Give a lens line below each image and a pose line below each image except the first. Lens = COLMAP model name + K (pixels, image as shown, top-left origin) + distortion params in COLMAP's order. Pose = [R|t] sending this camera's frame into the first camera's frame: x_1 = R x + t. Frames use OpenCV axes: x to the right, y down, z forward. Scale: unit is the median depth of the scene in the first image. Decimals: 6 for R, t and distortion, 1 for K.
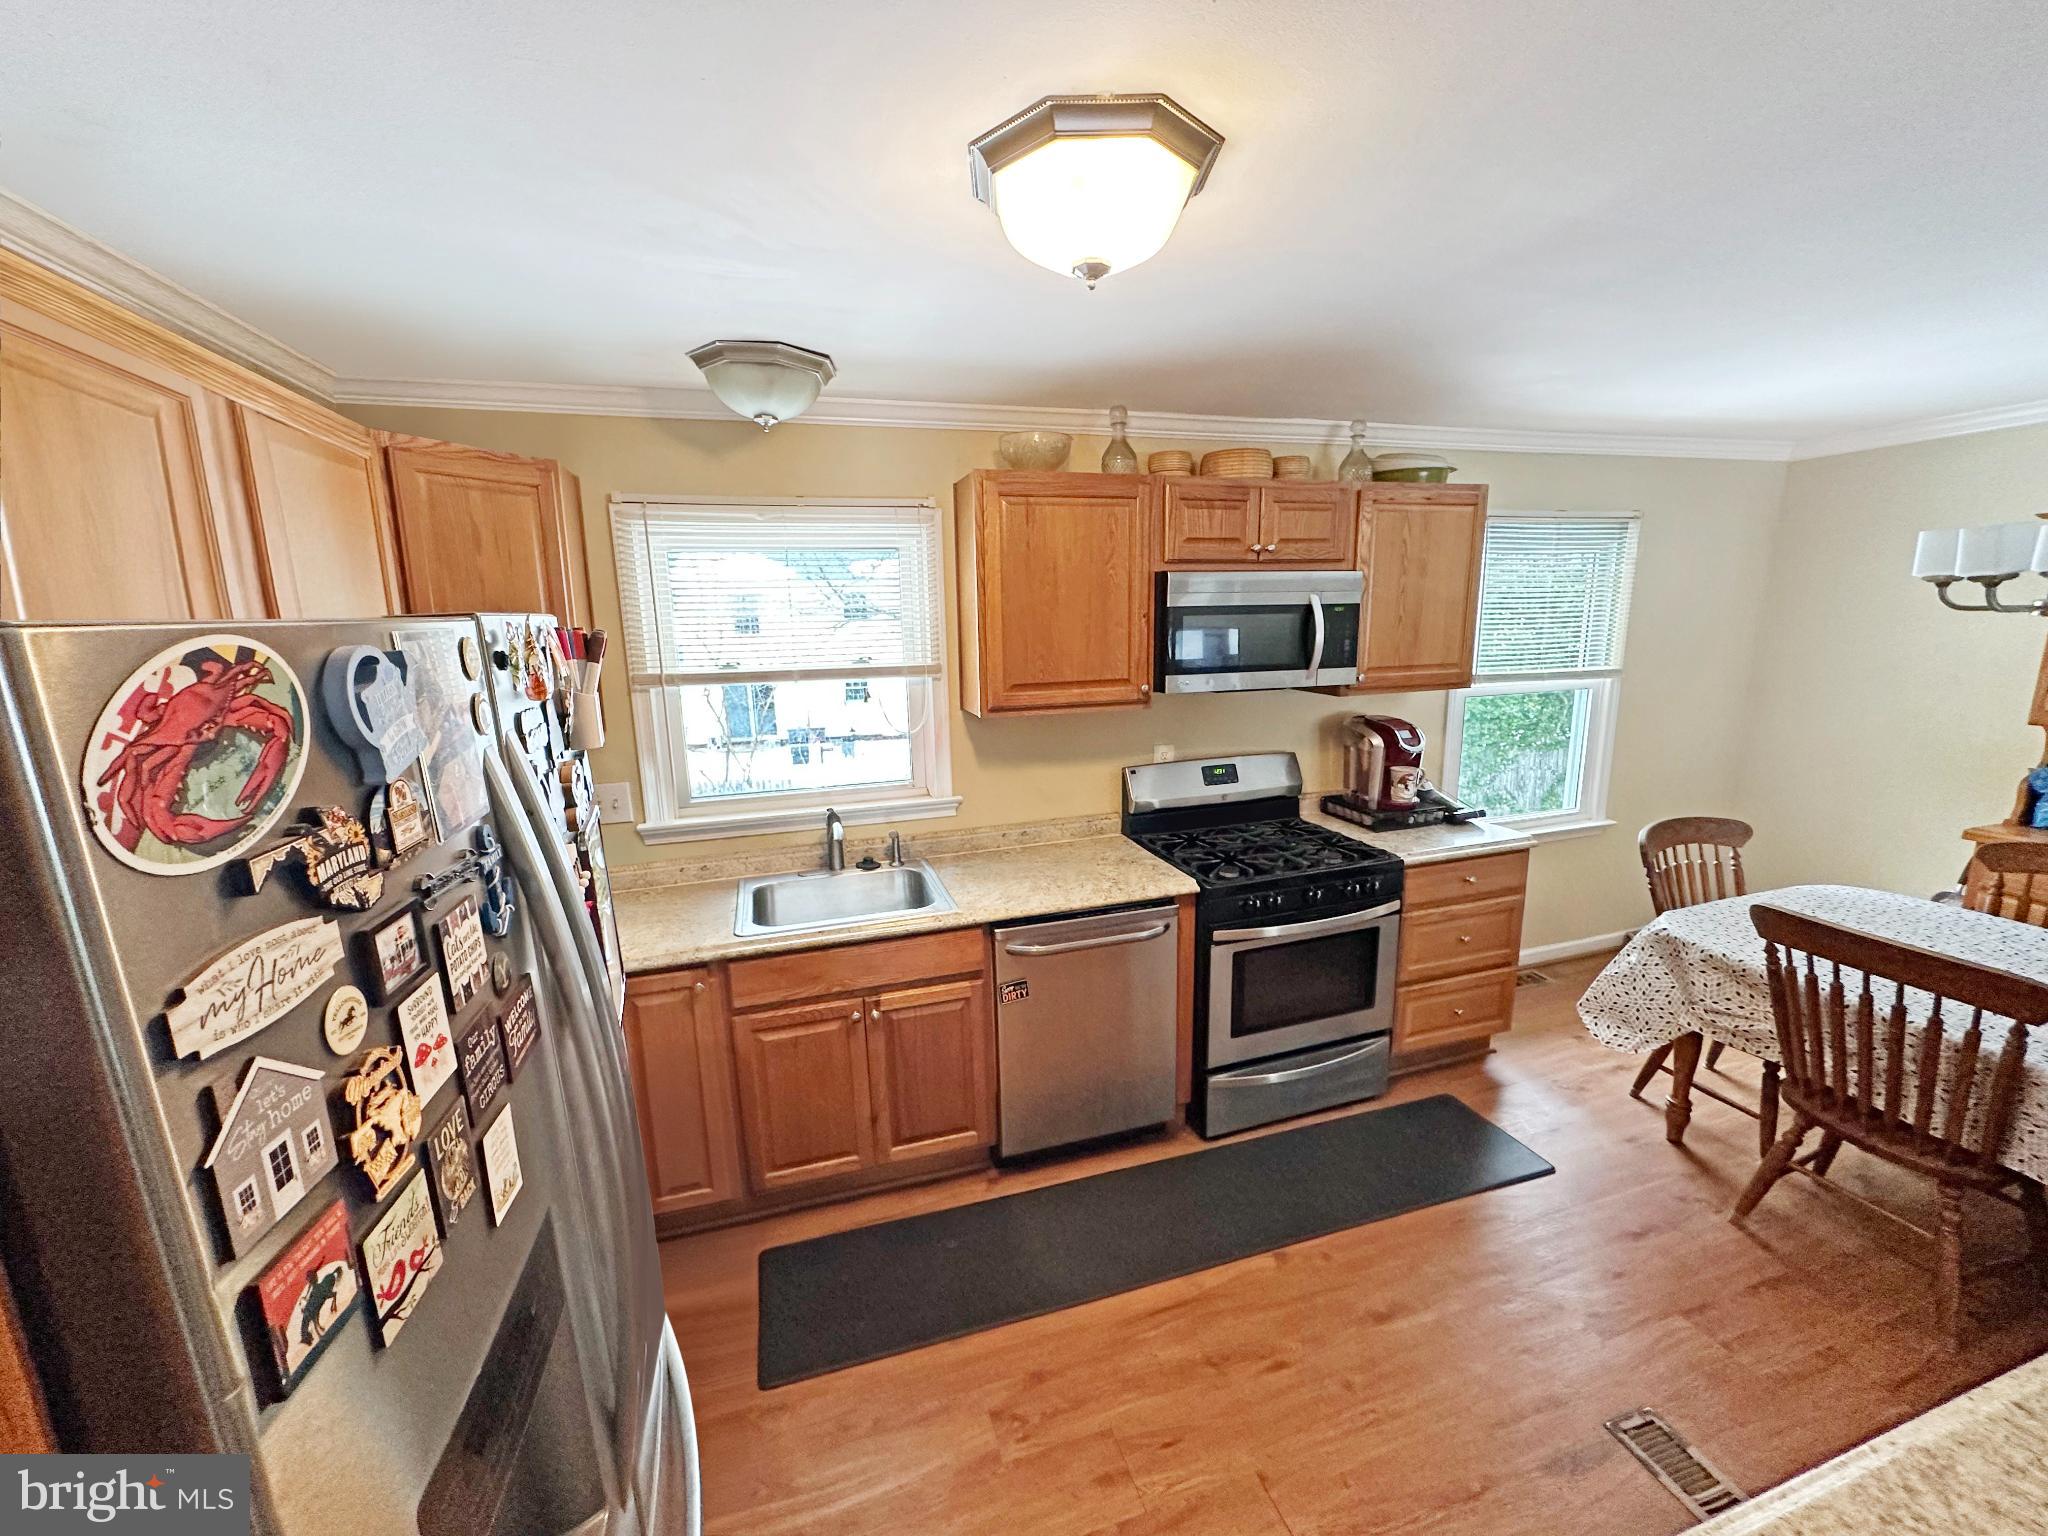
lens RADIAL K [[812.8, 0, 1024.1], [0, 812.8, 769.6], [0, 0, 1]] dist [-0.001196, -0.000249]
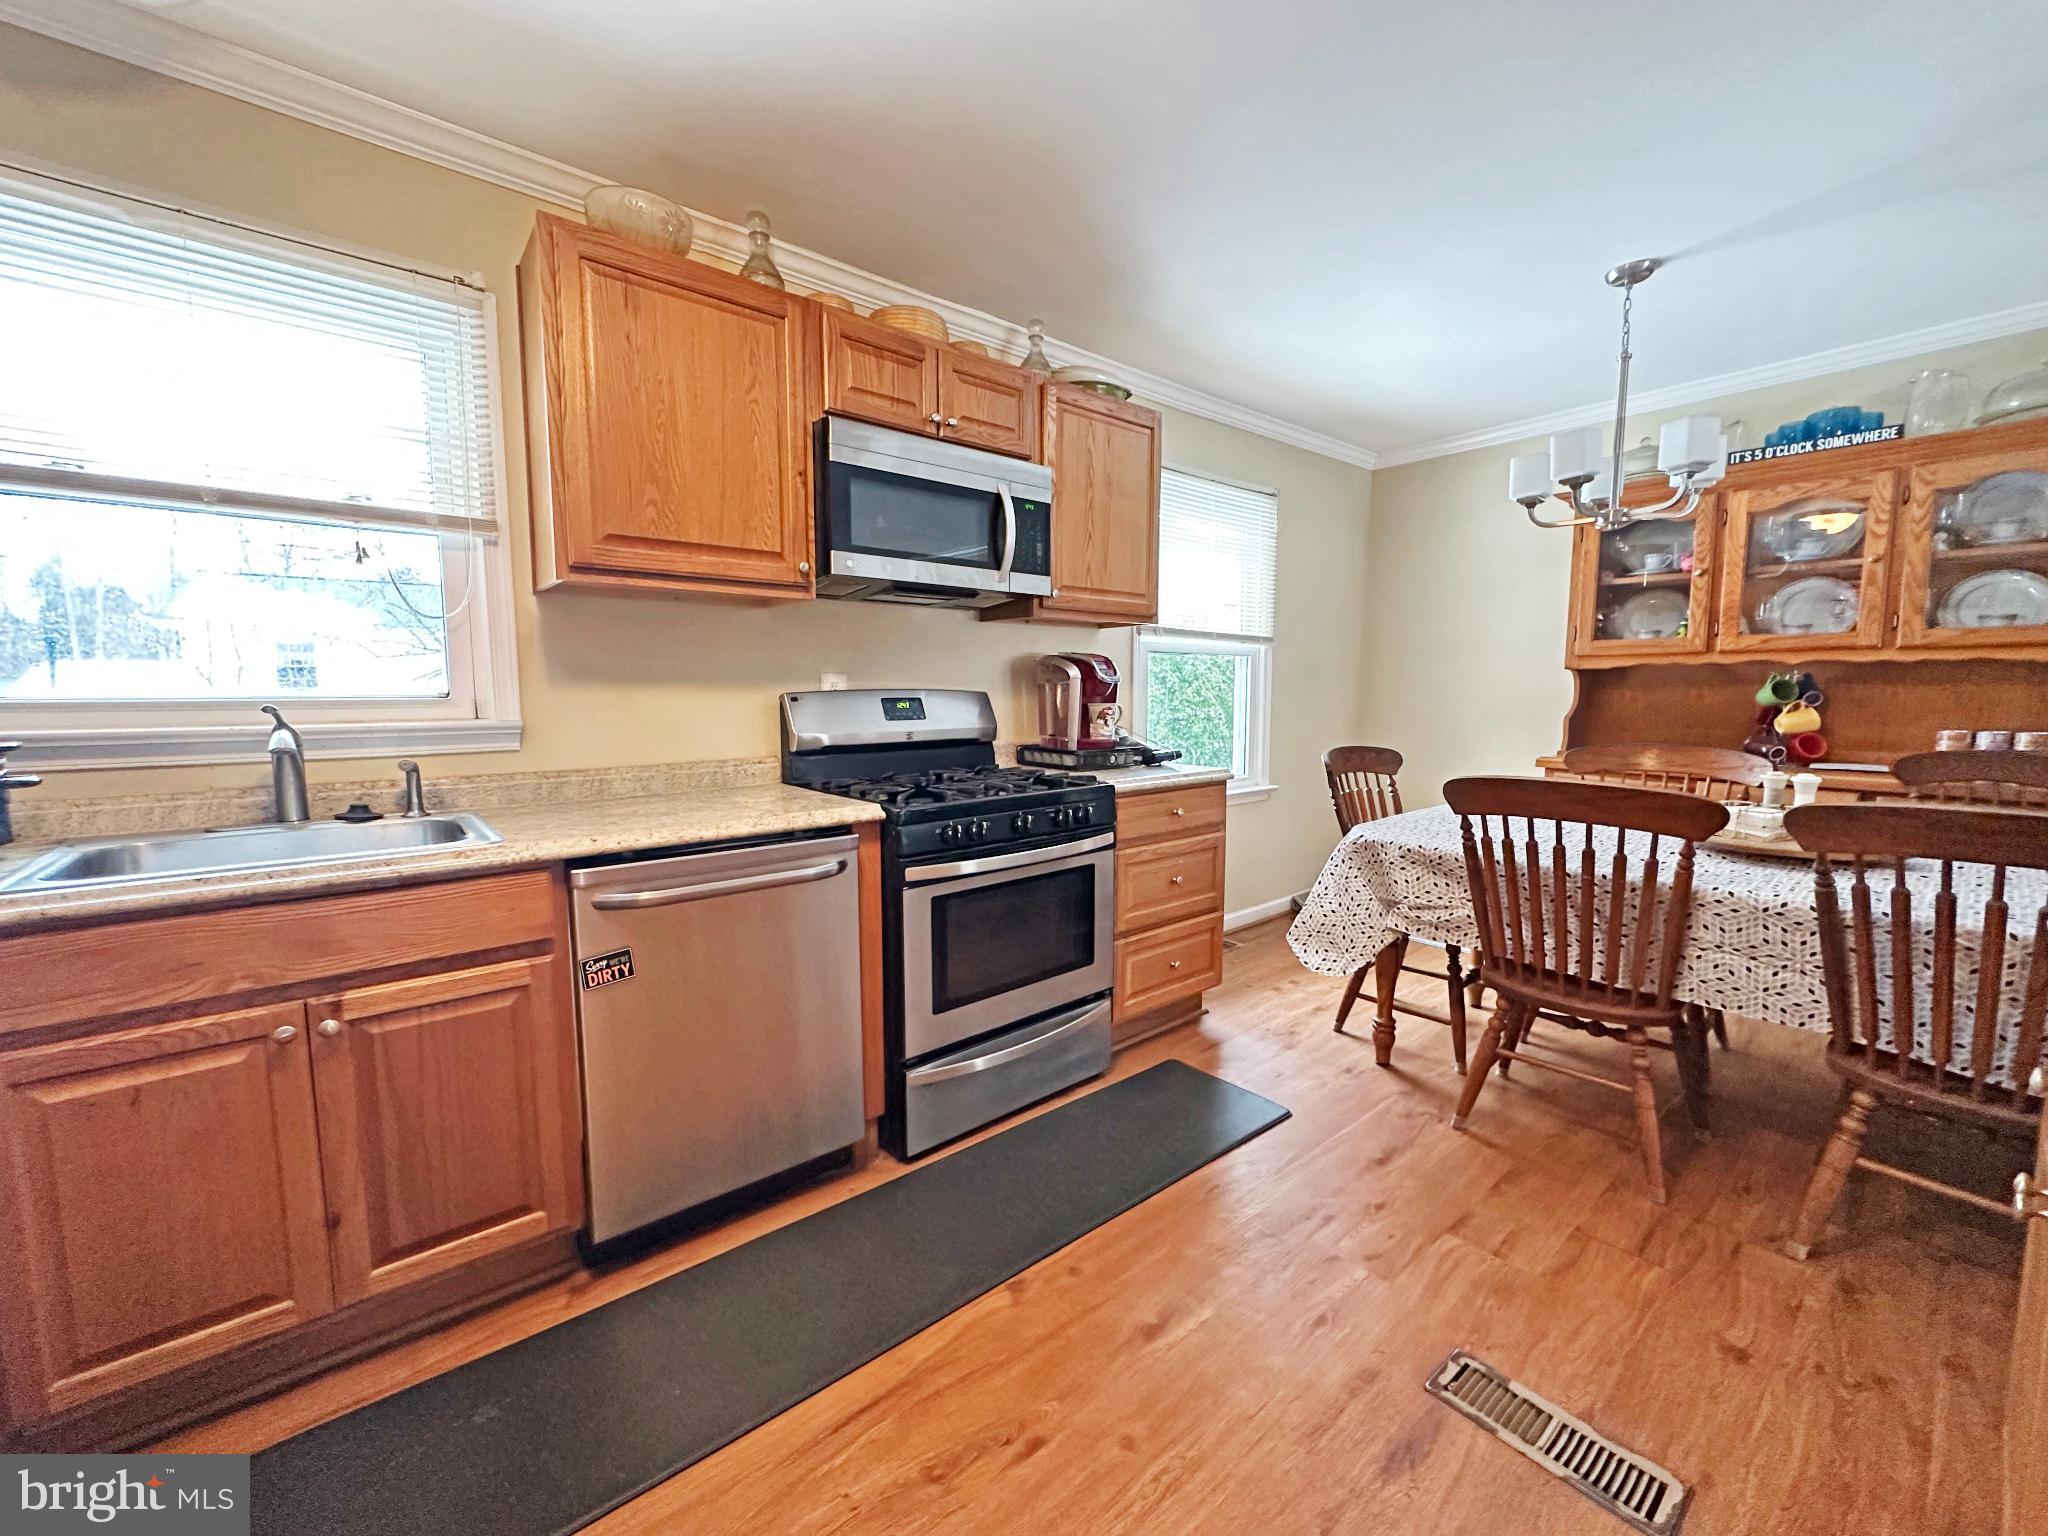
lens RADIAL K [[812.8, 0, 1022.2], [0, 812.8, 770.6], [0, 0, 1]] dist [-0.001196, -0.000249]
pose [[0.924487, -0.016607, 0.380851, 0.045284], [0.055141, 0.994370, -0.090489, 0.178791], [-0.377203, 0.104657, 0.920198, 0.244495]]
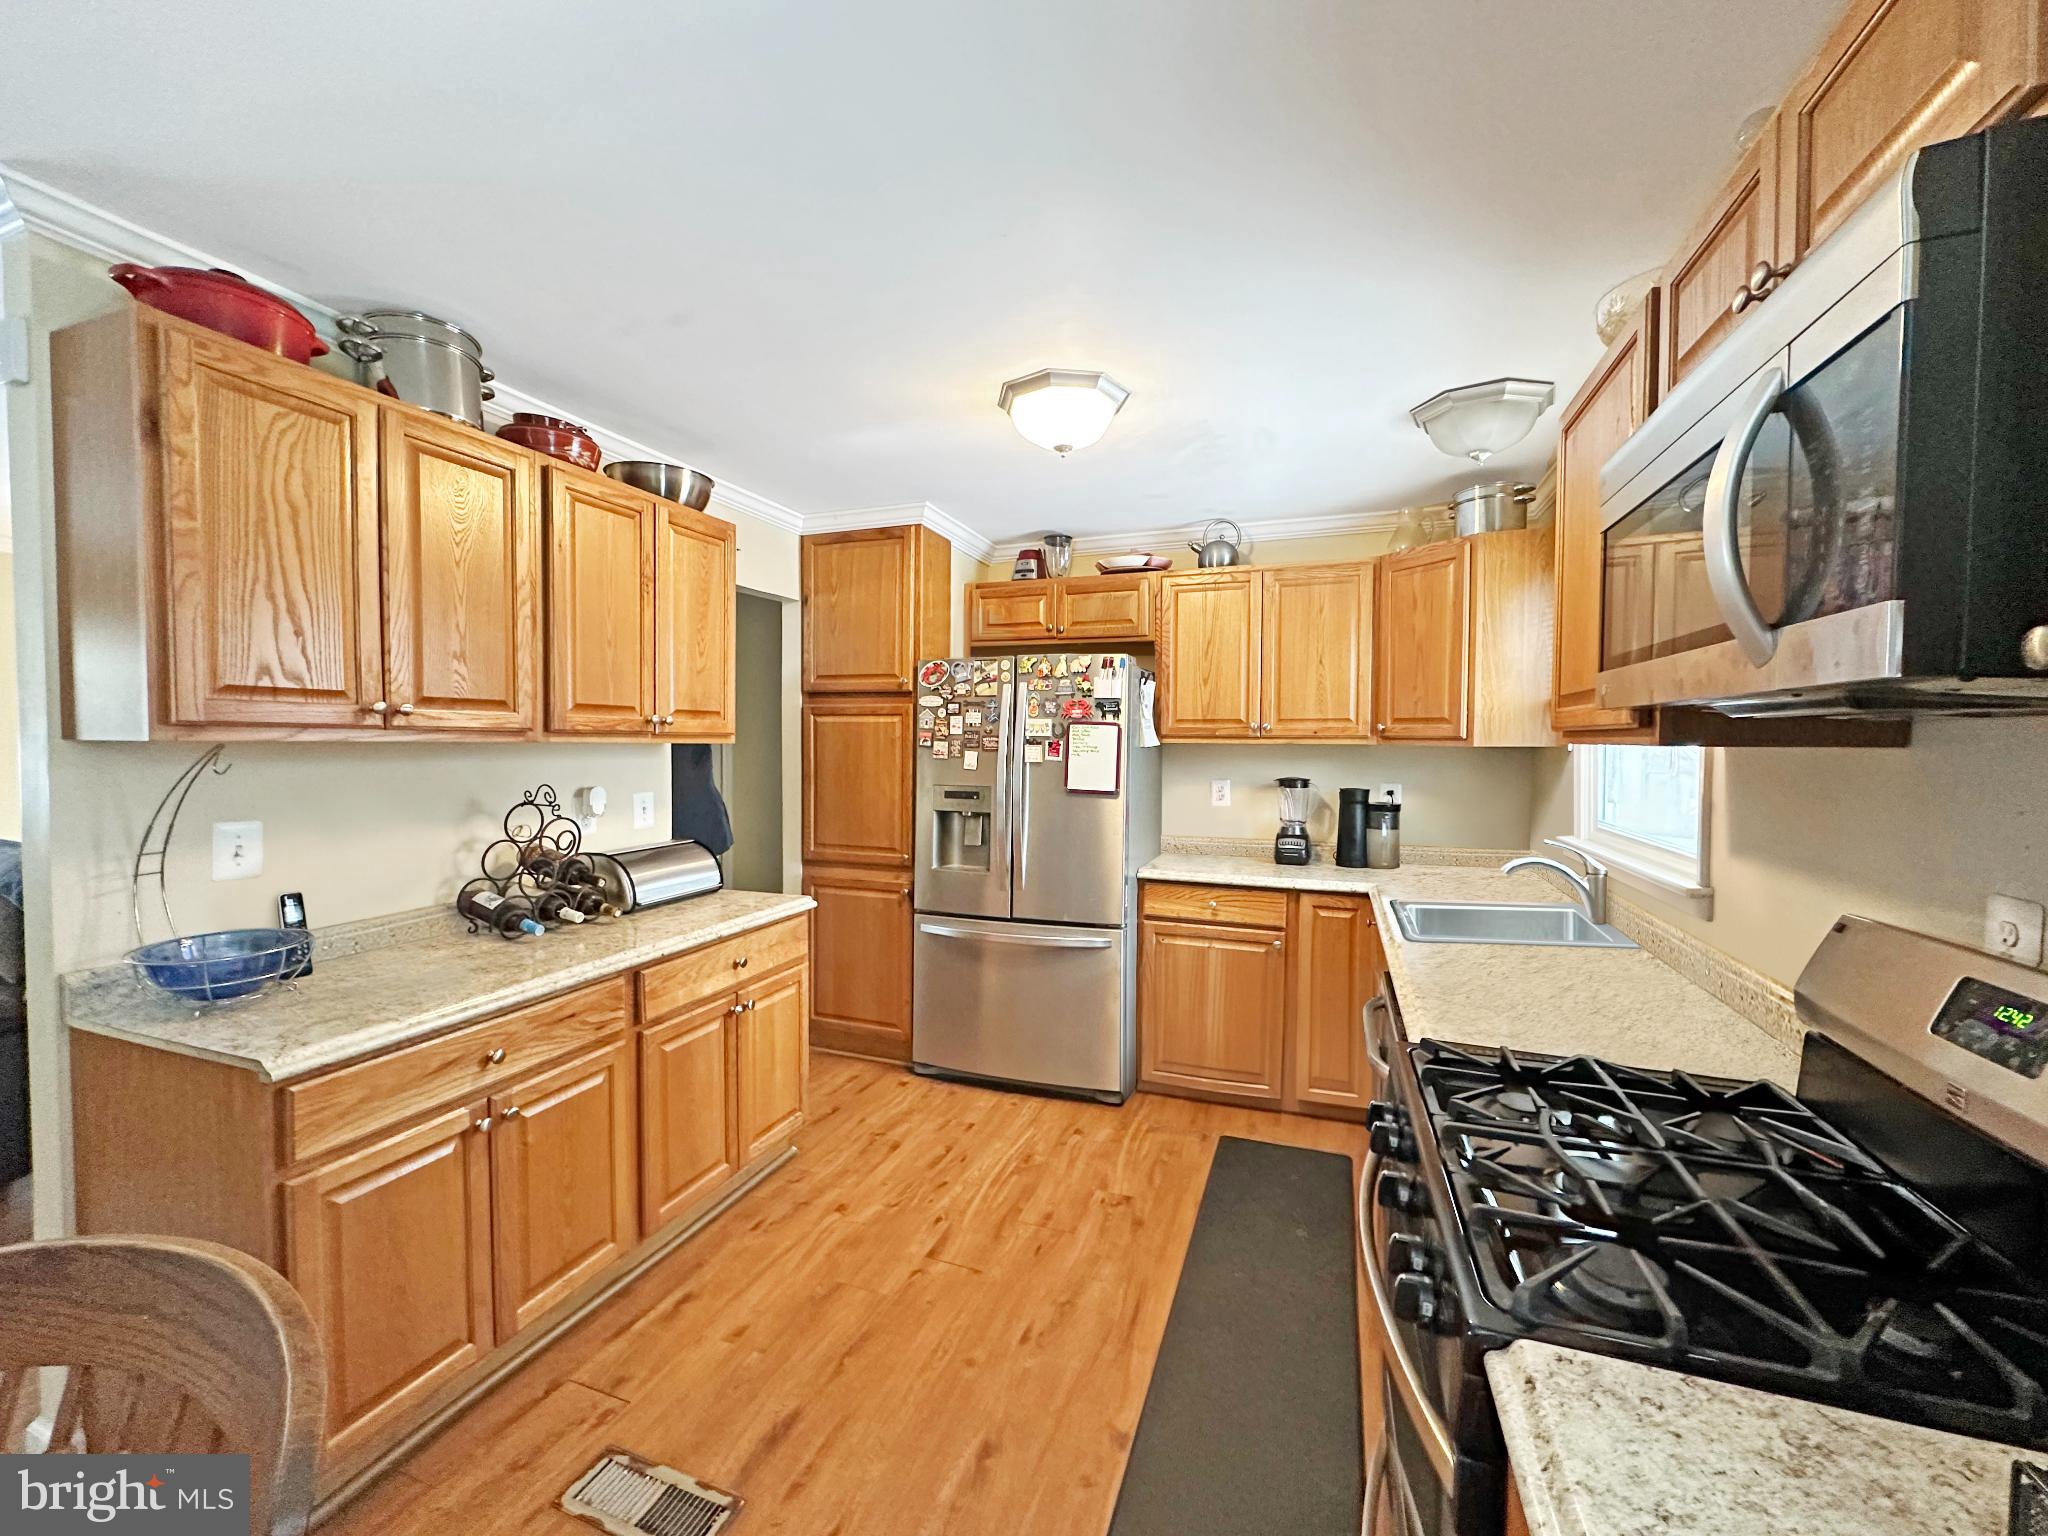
lens RADIAL K [[812.8, 0, 1025.1], [0, 812.8, 767.2], [0, 0, 1]] dist [-0.001196, -0.000249]
pose [[-0.612792, 0.044874, -0.788969, 0.792976], [-0.141706, 0.975964, 0.165573, -0.094130], [0.777435, 0.213263, -0.591704, 1.060938]]
